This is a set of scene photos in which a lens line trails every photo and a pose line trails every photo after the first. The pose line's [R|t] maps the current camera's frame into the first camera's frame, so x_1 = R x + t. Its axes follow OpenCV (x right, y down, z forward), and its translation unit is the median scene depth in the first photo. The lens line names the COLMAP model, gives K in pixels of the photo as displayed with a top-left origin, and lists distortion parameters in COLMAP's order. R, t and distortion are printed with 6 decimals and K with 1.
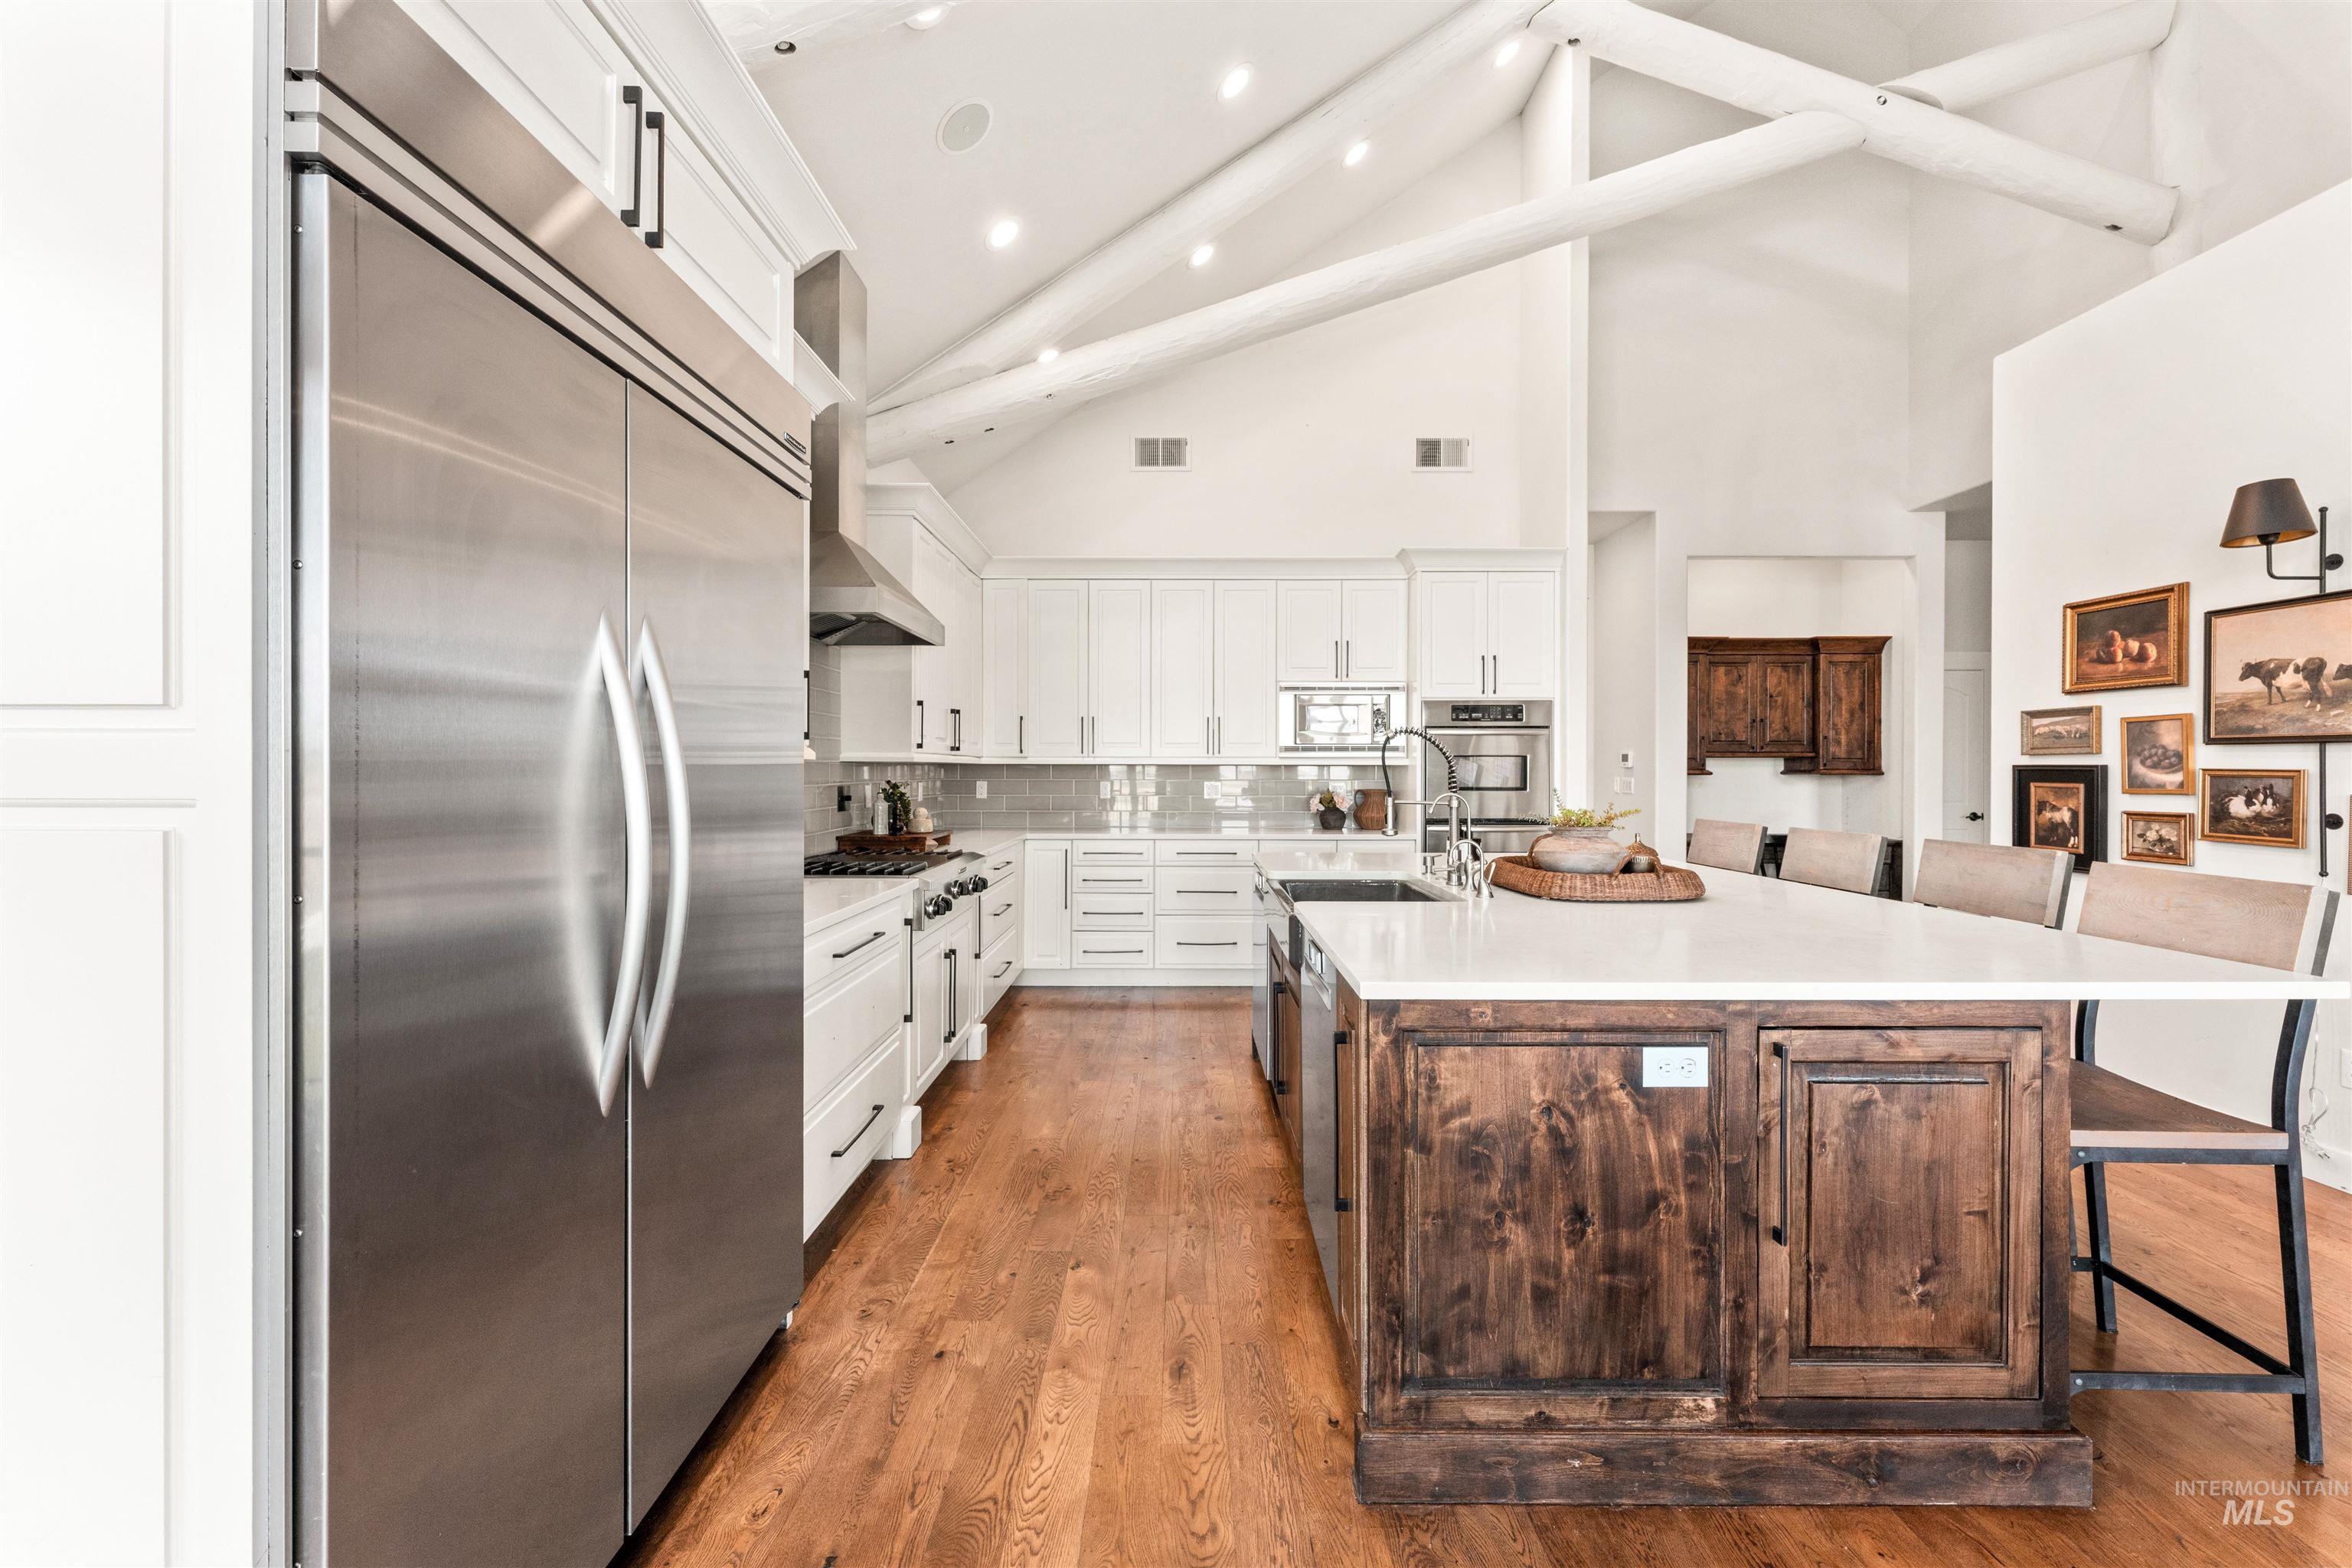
lens RADIAL K [[942.1, 0, 1186.5], [0, 942.1, 773.6], [0, 0, 1]] dist [-0.003150, 0.000027]
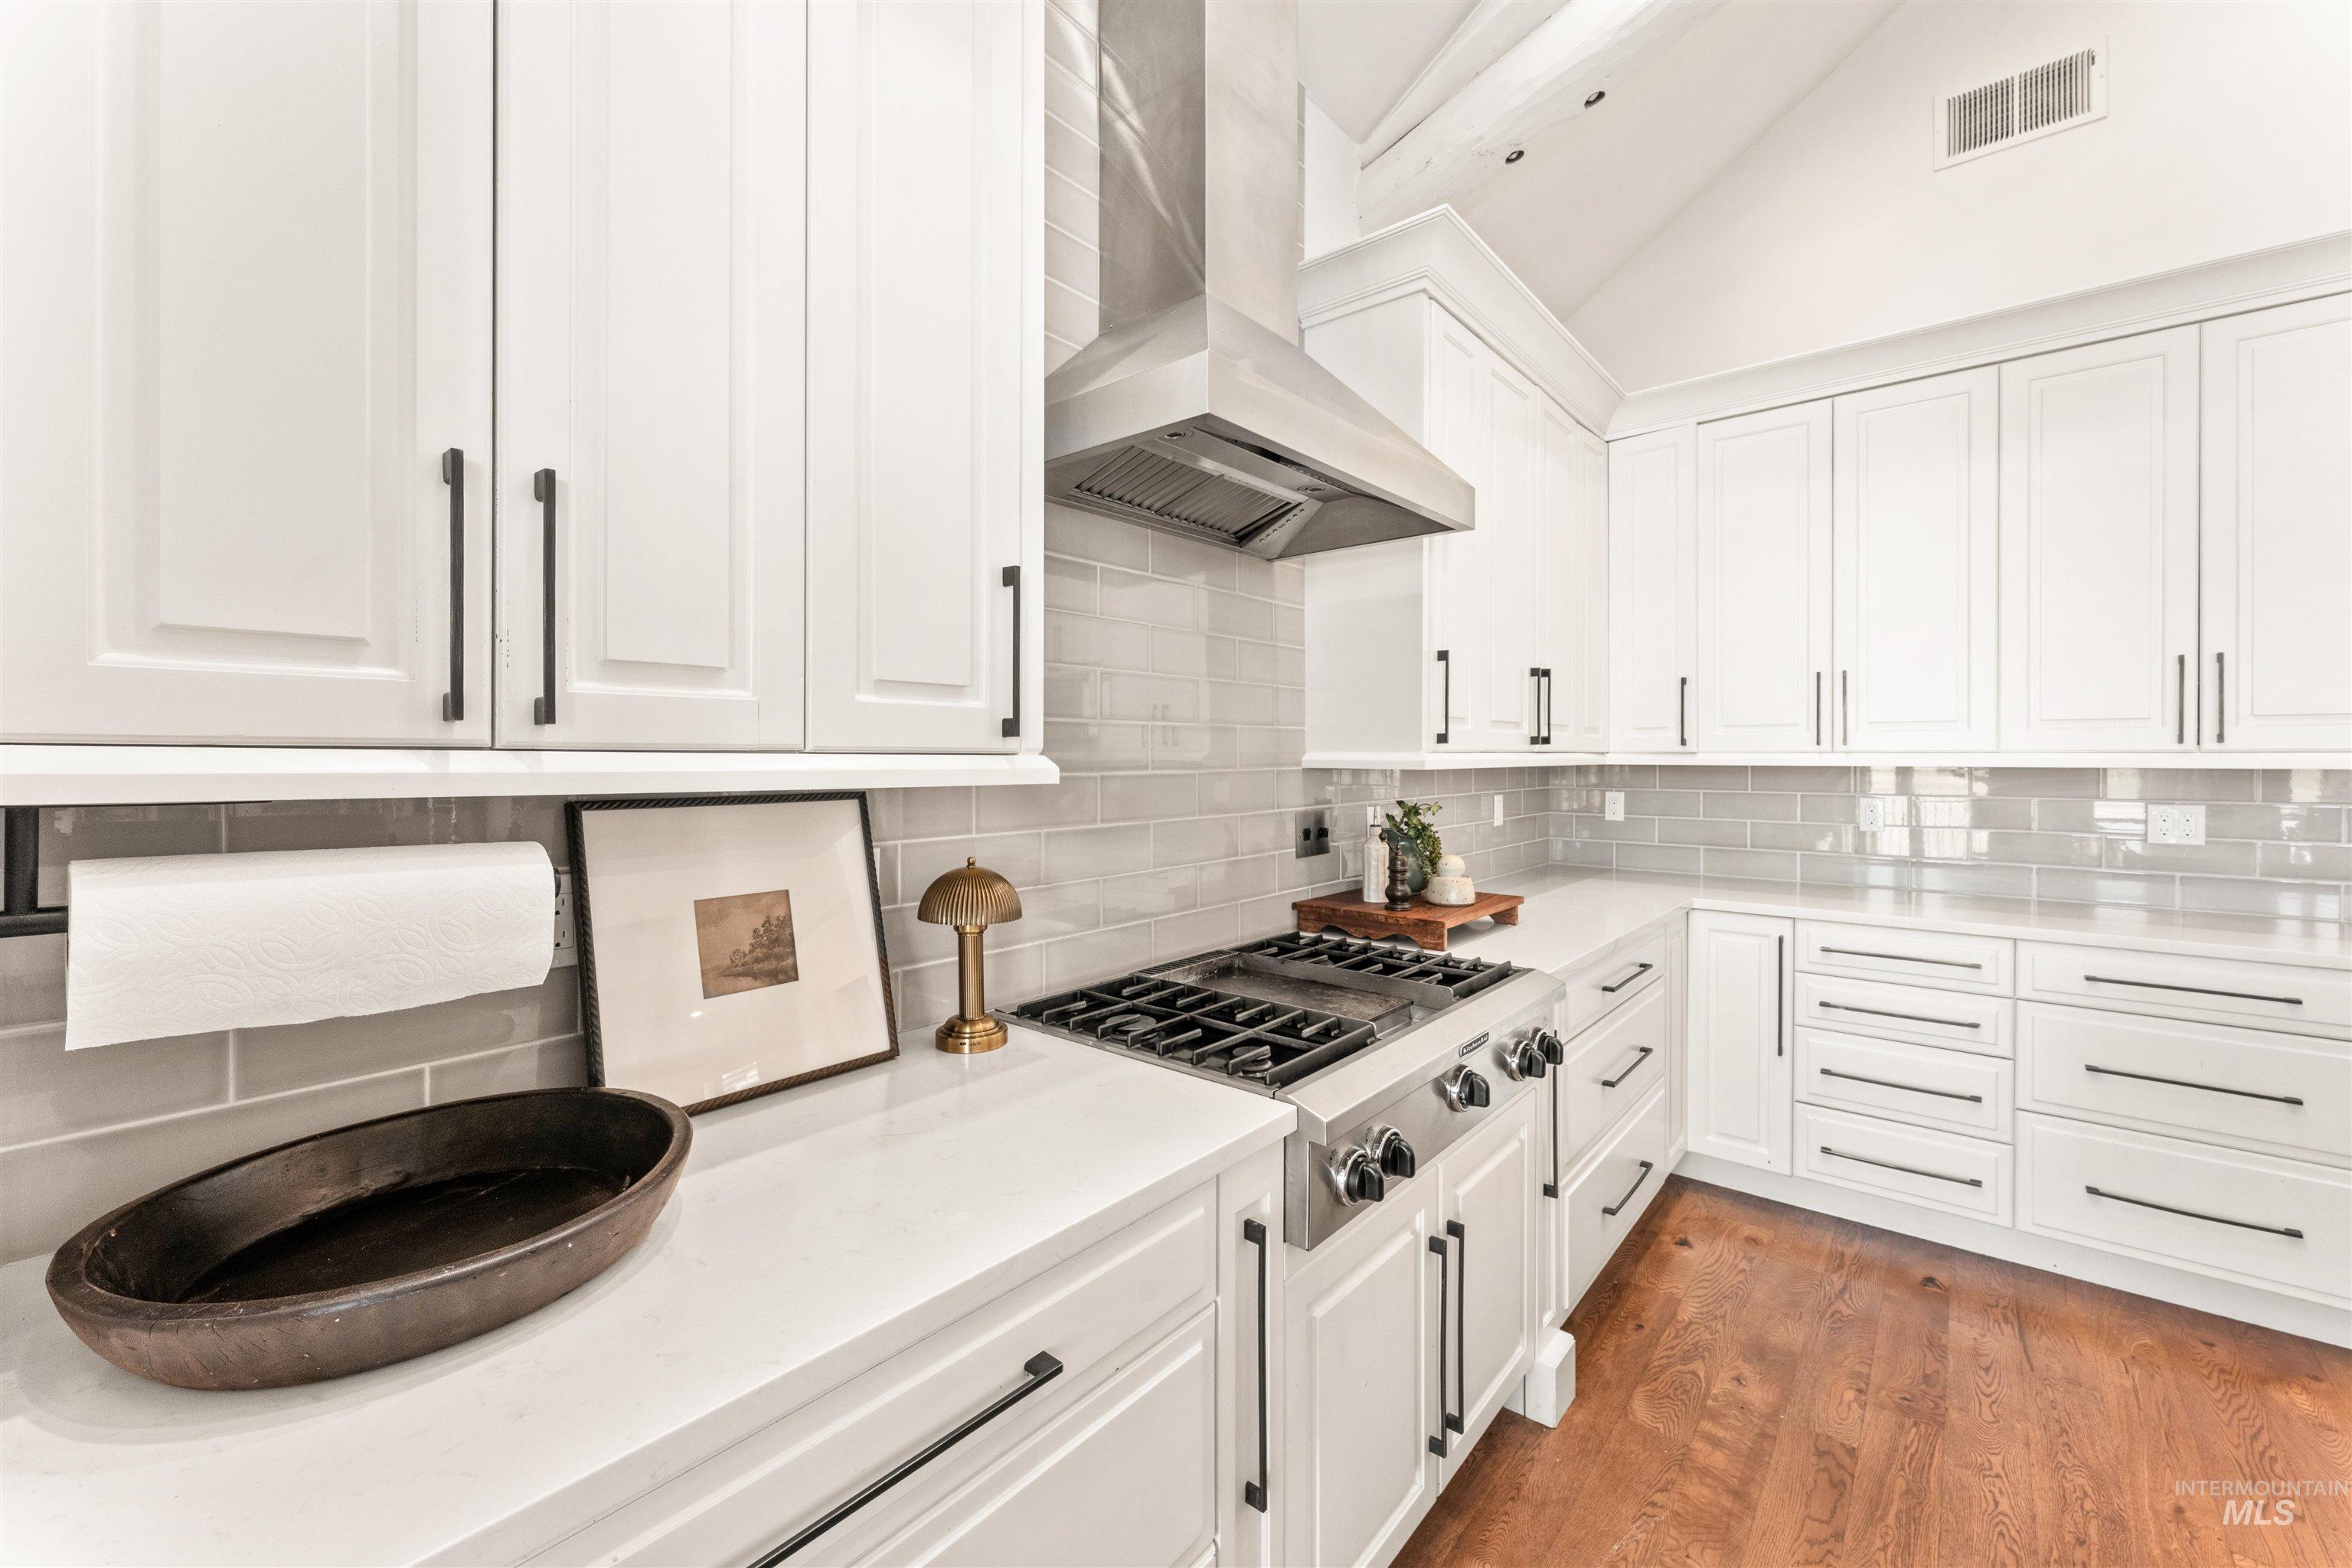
lens RADIAL K [[942.1, 0, 1172.4], [0, 942.1, 762.9], [0, 0, 1]] dist [-0.003150, 0.000027]
pose [[0.761836, 0.002494, -0.647766, -0.056644], [-0.001090, 0.999996, 0.002568, -0.015453], [0.647769, -0.001250, 0.761835, 0.462542]]
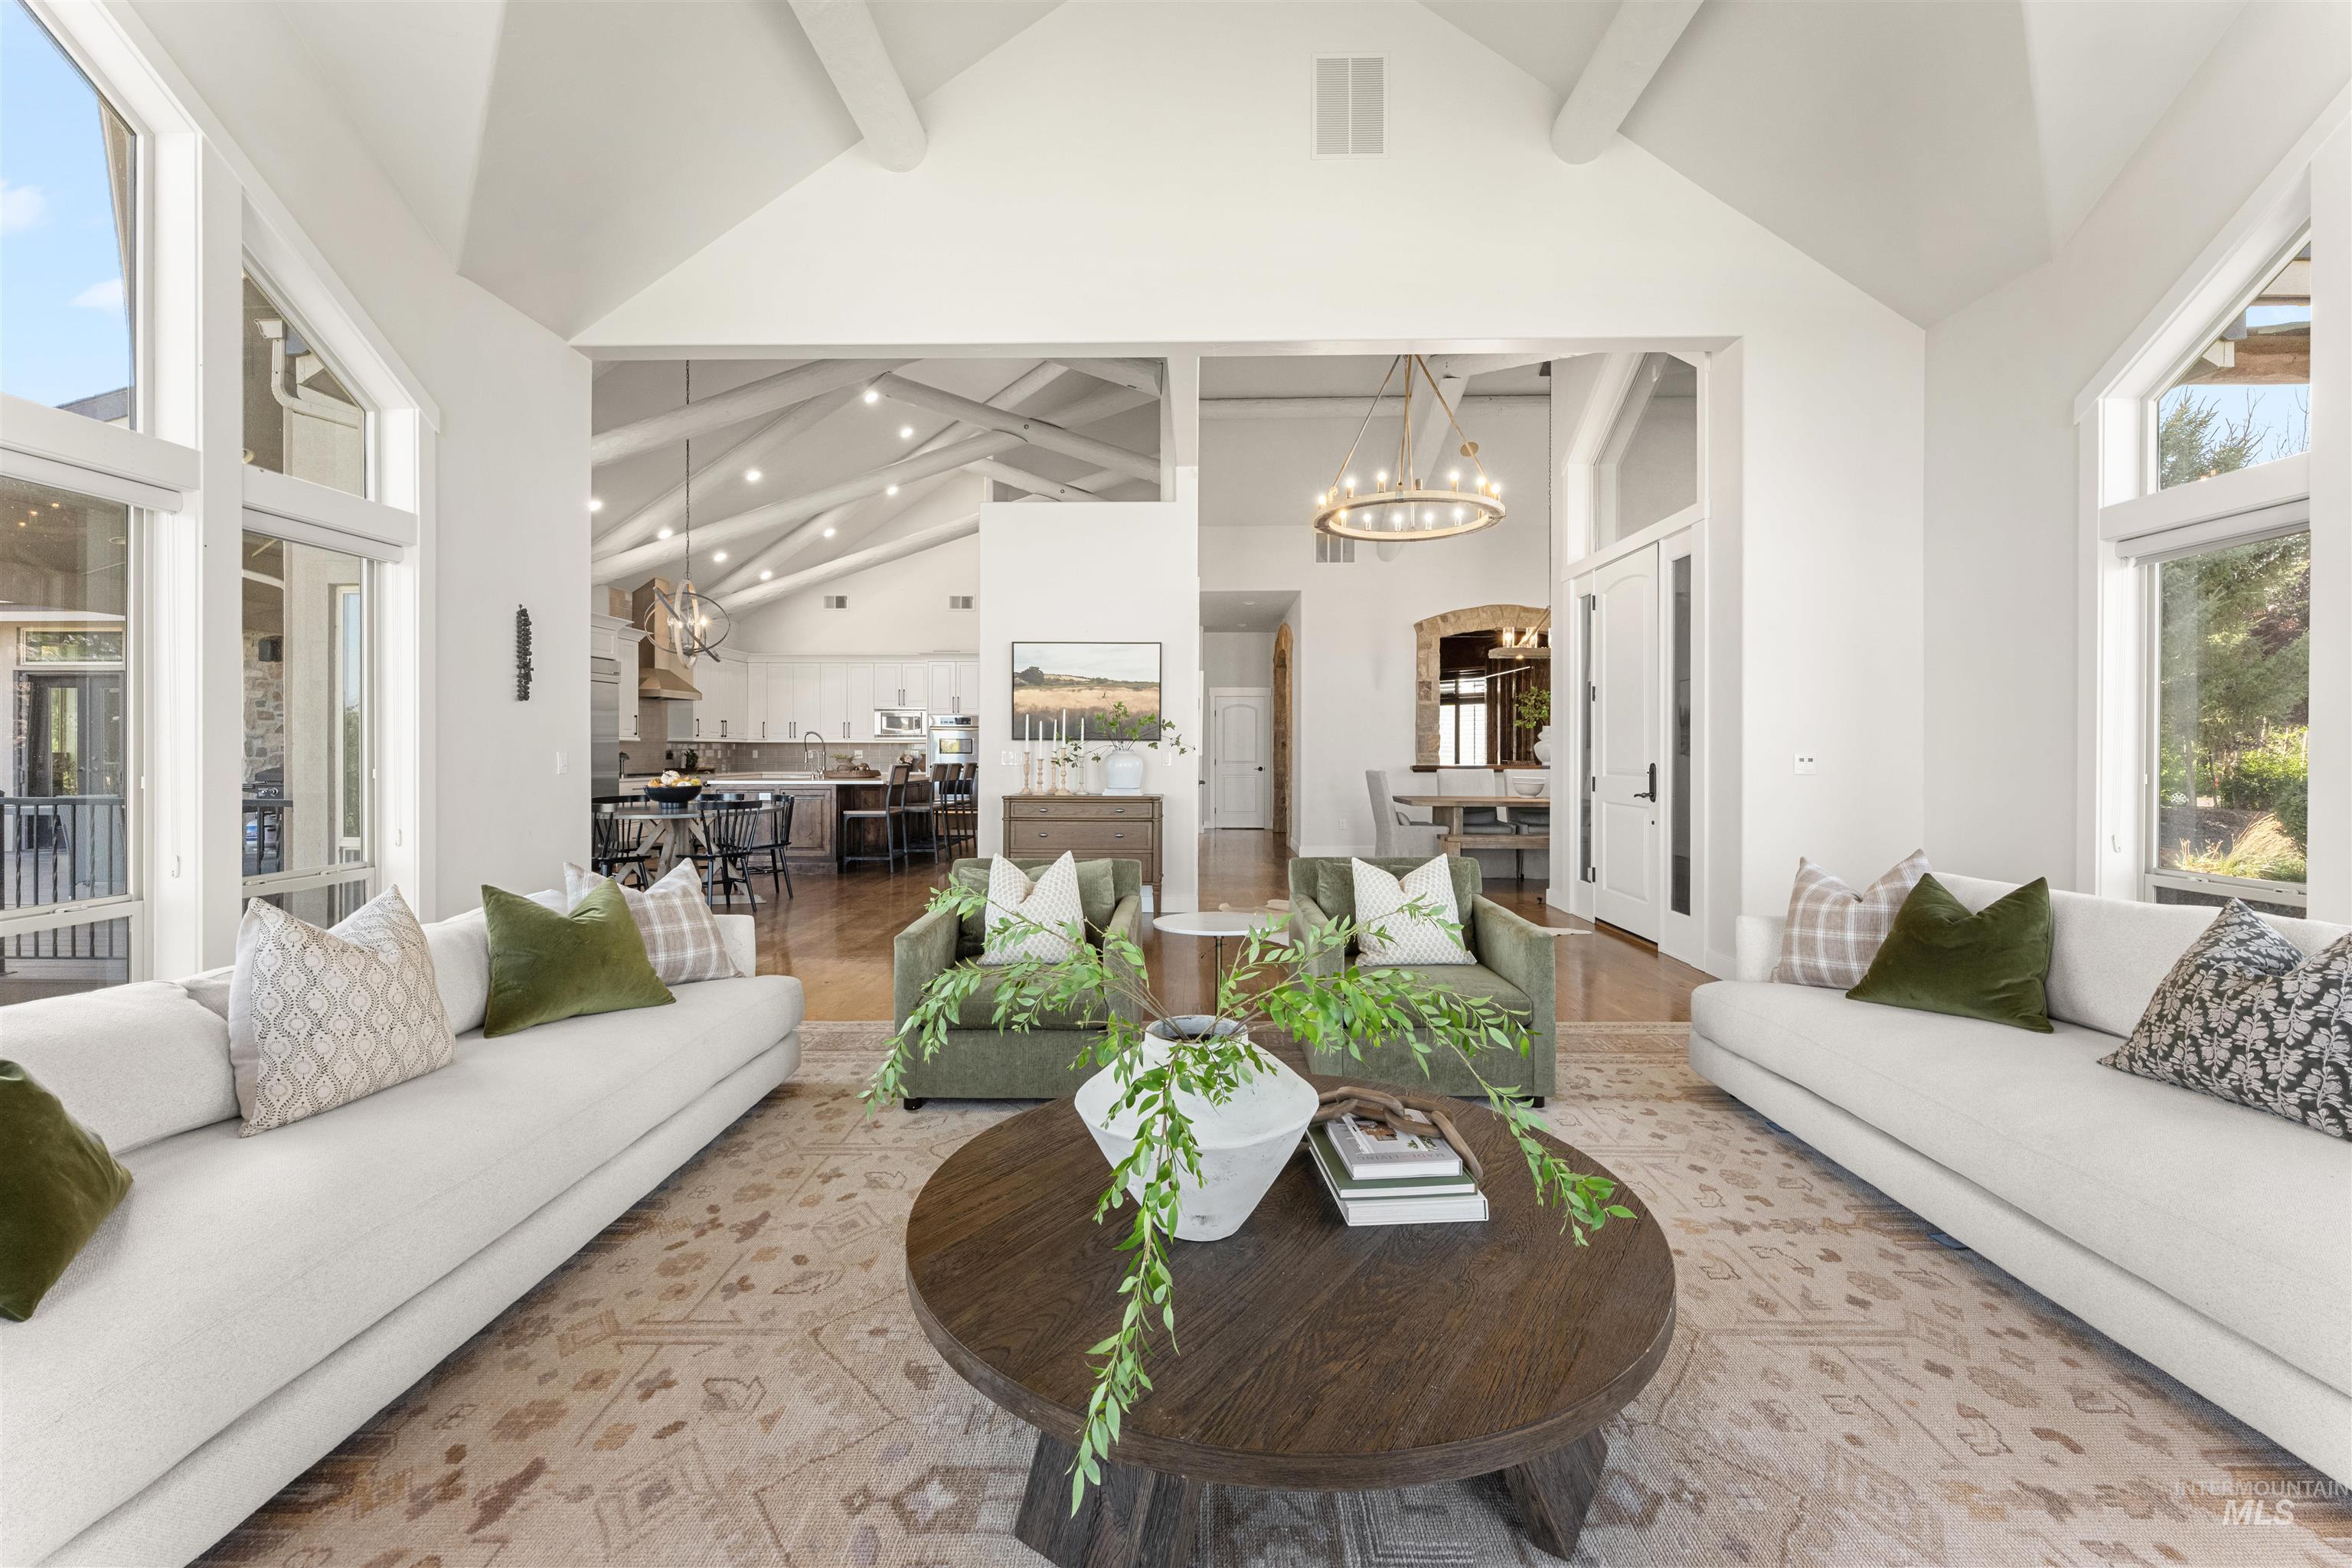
lens RADIAL K [[942.1, 0, 1169.5], [0, 942.1, 751.5], [0, 0, 1]] dist [-0.003150, 0.000027]
pose [[0.999754, 0.001296, -0.022138, 1.030067], [-0.001396, 0.999989, -0.004510, 0.024243], [0.022131, 0.004540, 0.999745, -1.528074]]
